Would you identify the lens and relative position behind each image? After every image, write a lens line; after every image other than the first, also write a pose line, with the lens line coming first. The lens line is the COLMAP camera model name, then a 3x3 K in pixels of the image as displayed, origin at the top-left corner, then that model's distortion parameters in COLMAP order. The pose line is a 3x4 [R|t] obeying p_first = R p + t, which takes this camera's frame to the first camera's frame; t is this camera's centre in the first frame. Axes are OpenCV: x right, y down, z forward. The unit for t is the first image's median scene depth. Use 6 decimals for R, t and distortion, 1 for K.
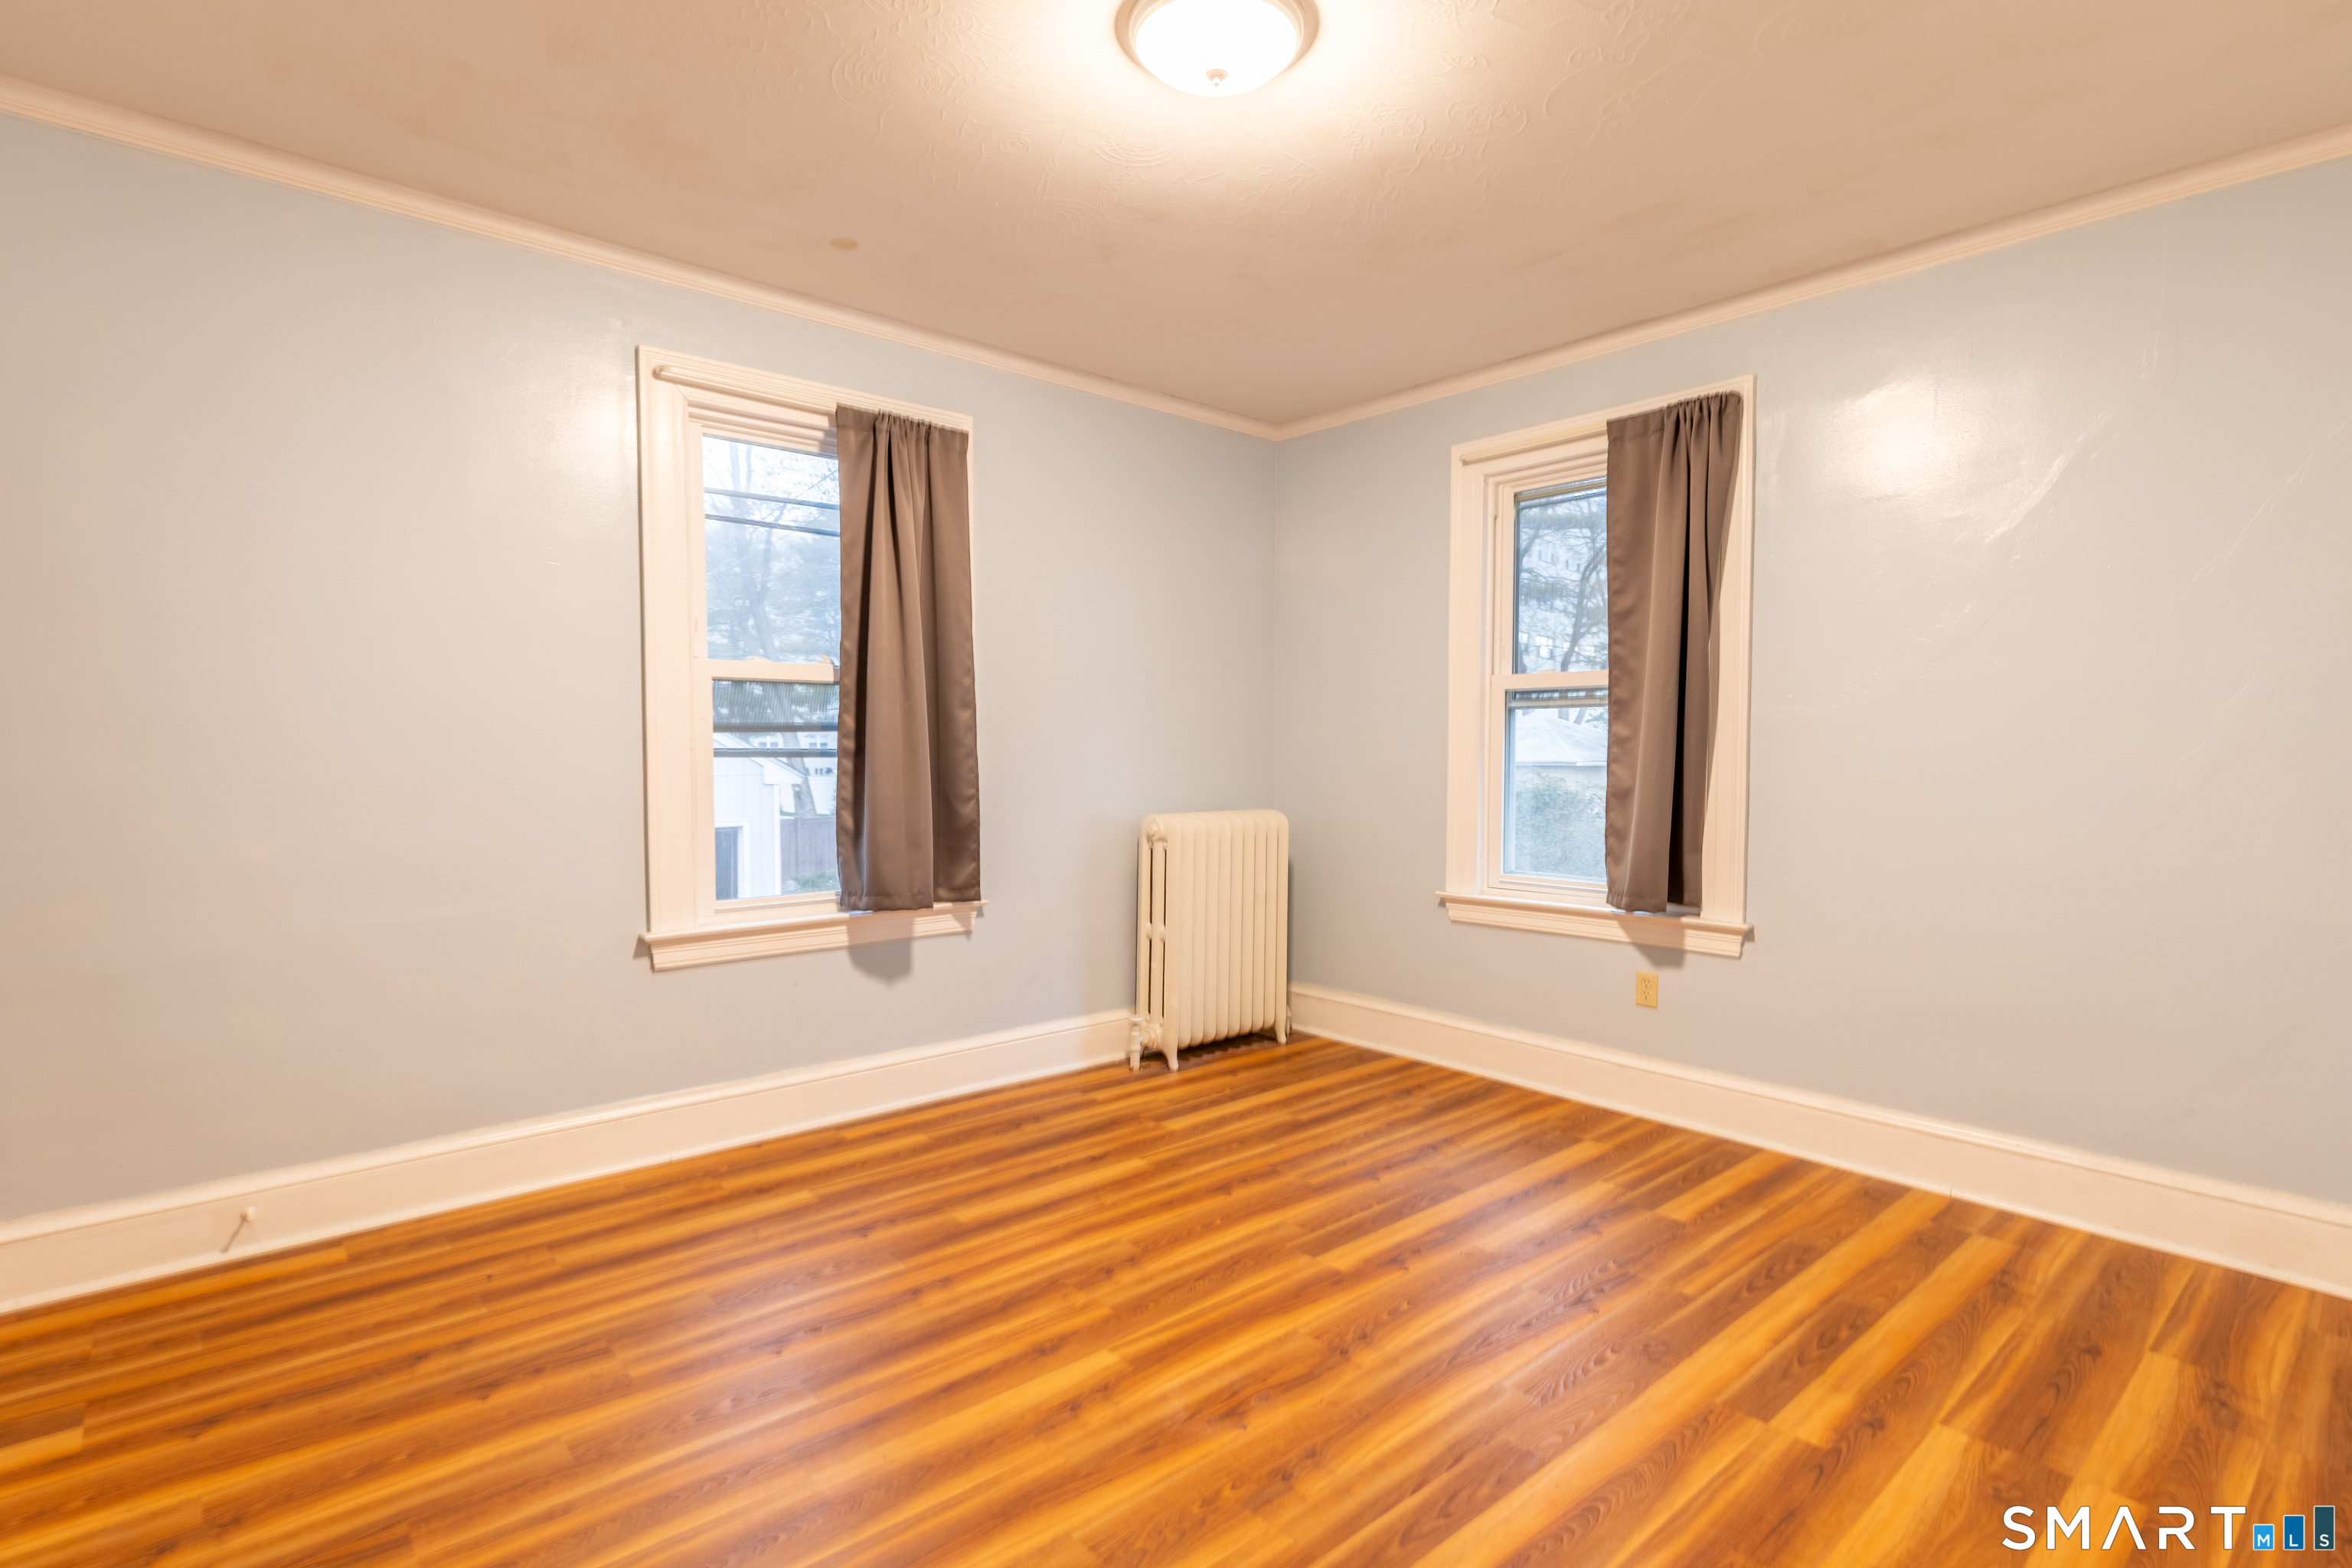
lens RADIAL K [[1103.1, 0, 1175.0], [0, 1103.1, 792.8], [0, 0, 1]] dist [0.006351, -0.000139]
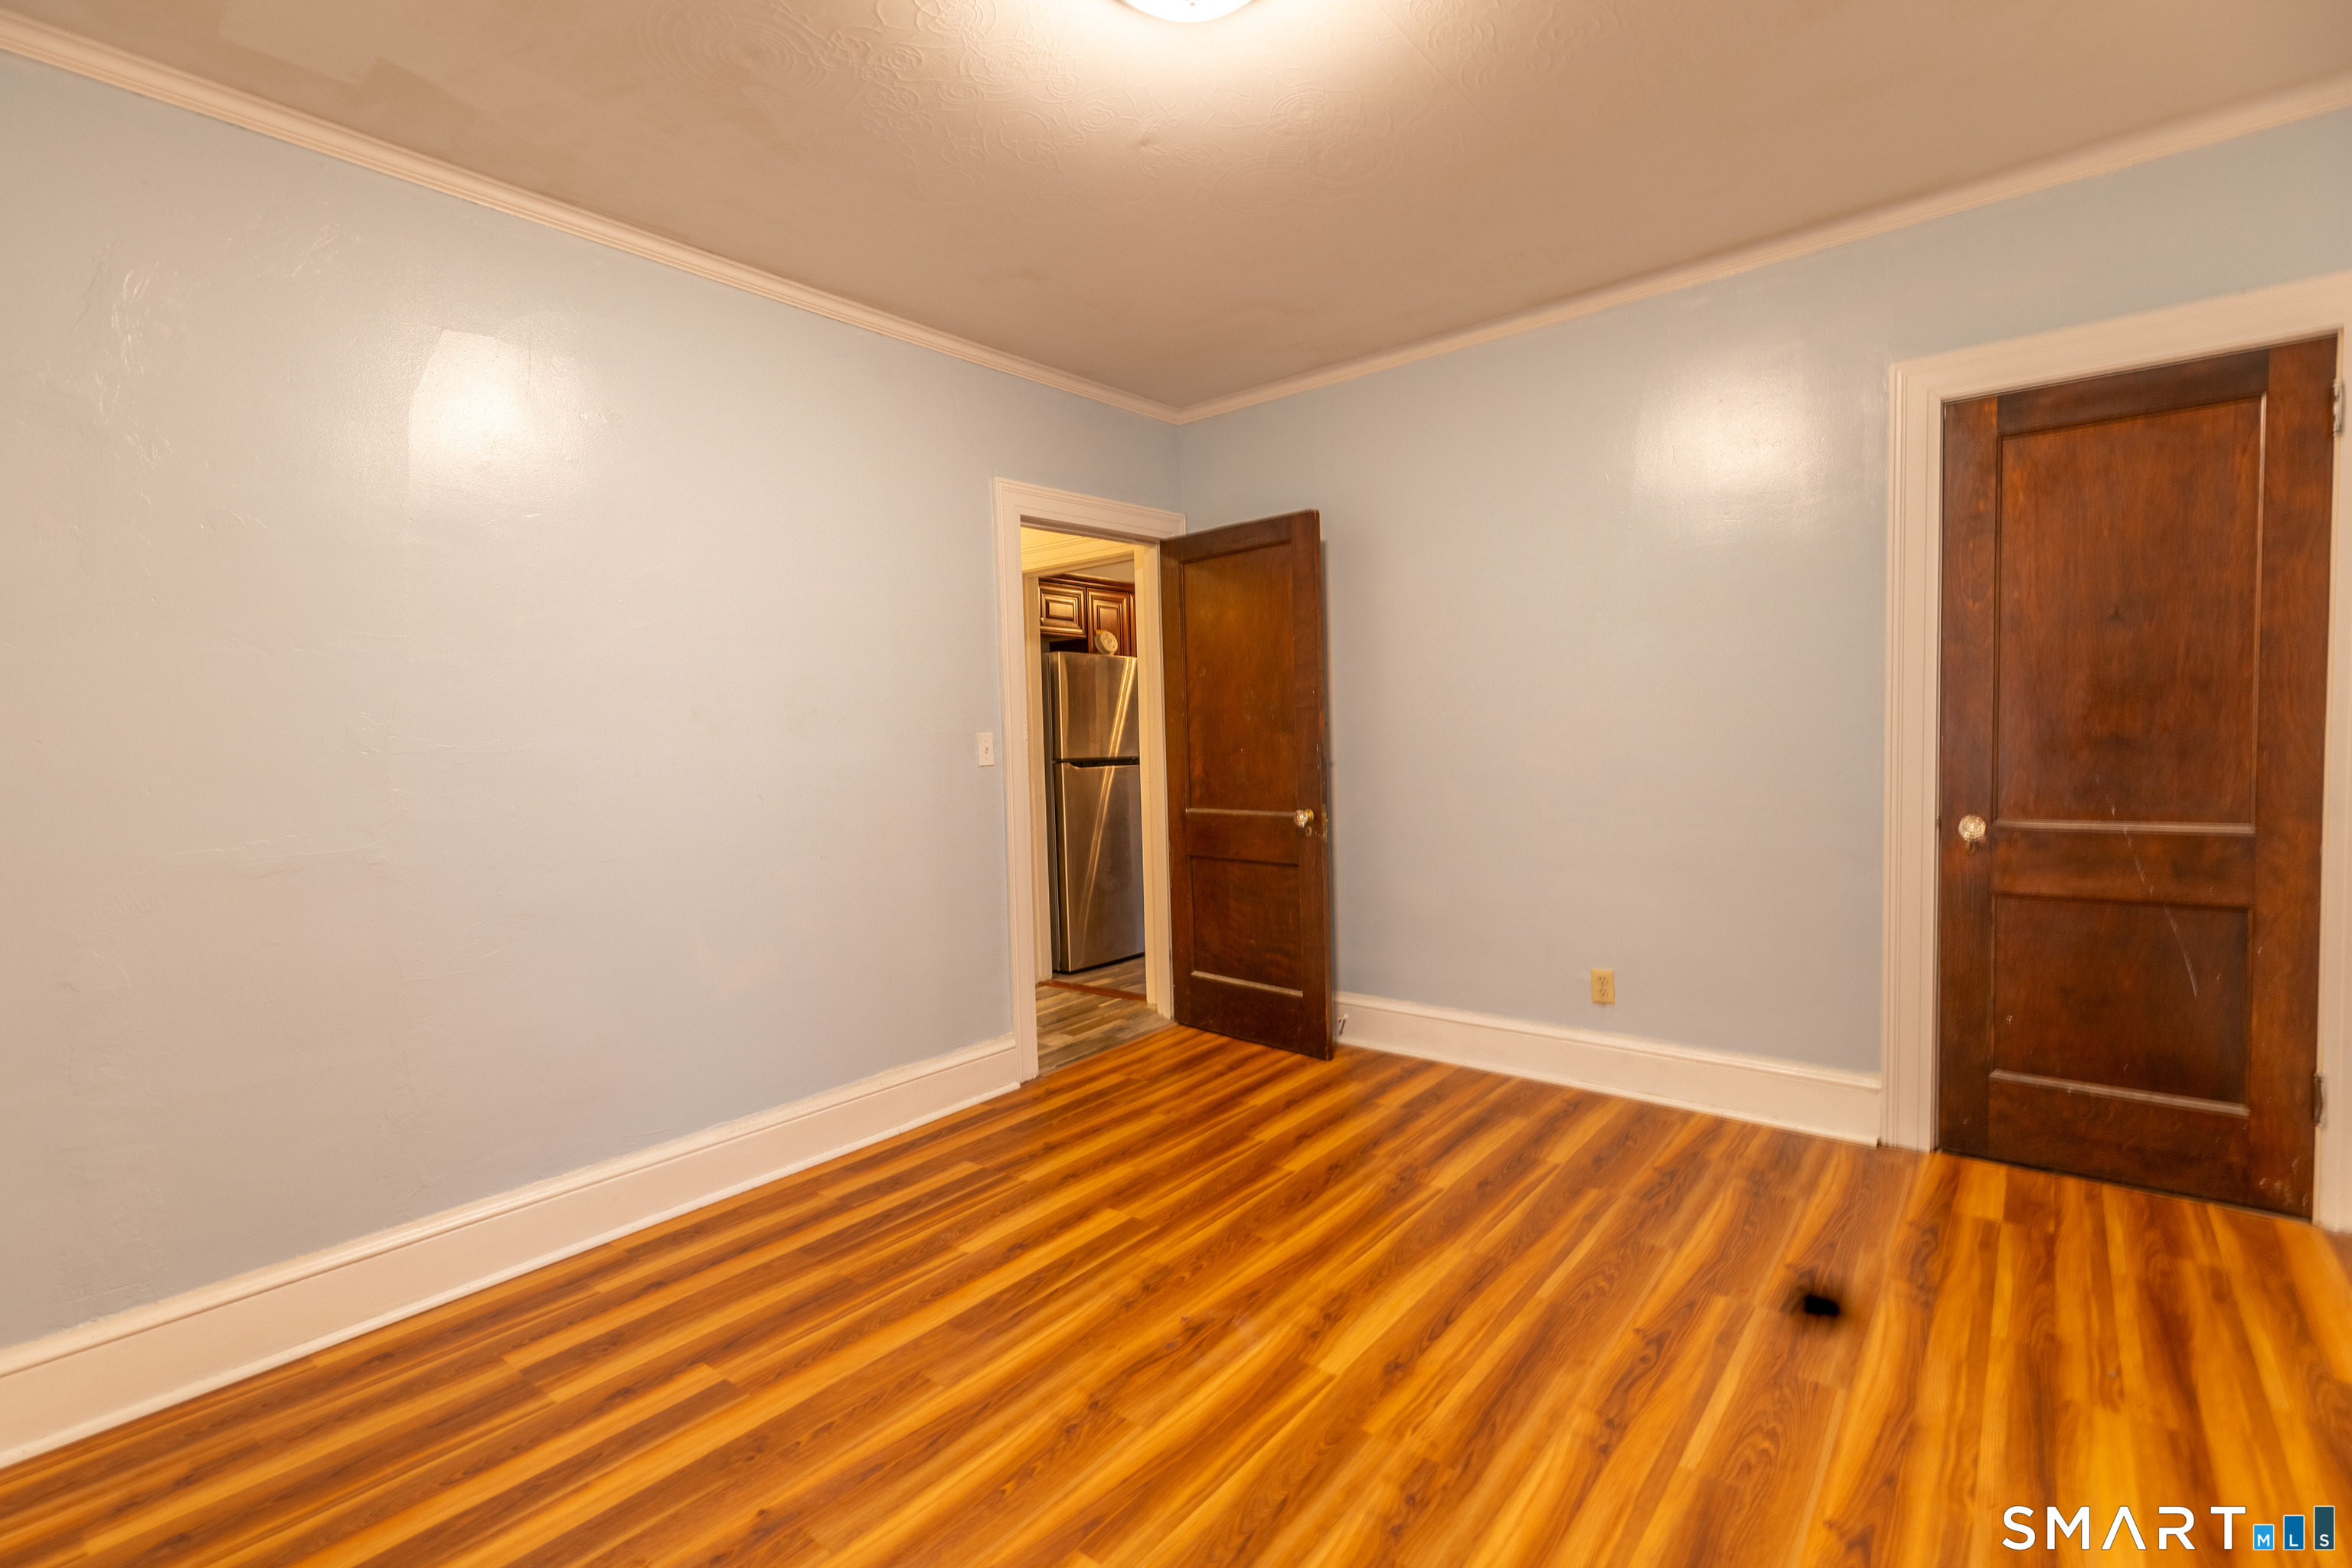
lens RADIAL K [[1103.1, 0, 1175.0], [0, 1103.1, 792.8], [0, 0, 1]] dist [0.006351, -0.000139]
pose [[-0.986271, 0.036663, -0.161014, 0.232689], [0.022430, 0.995748, 0.089344, -0.106132], [0.163605, 0.084506, -0.982900, 2.026685]]
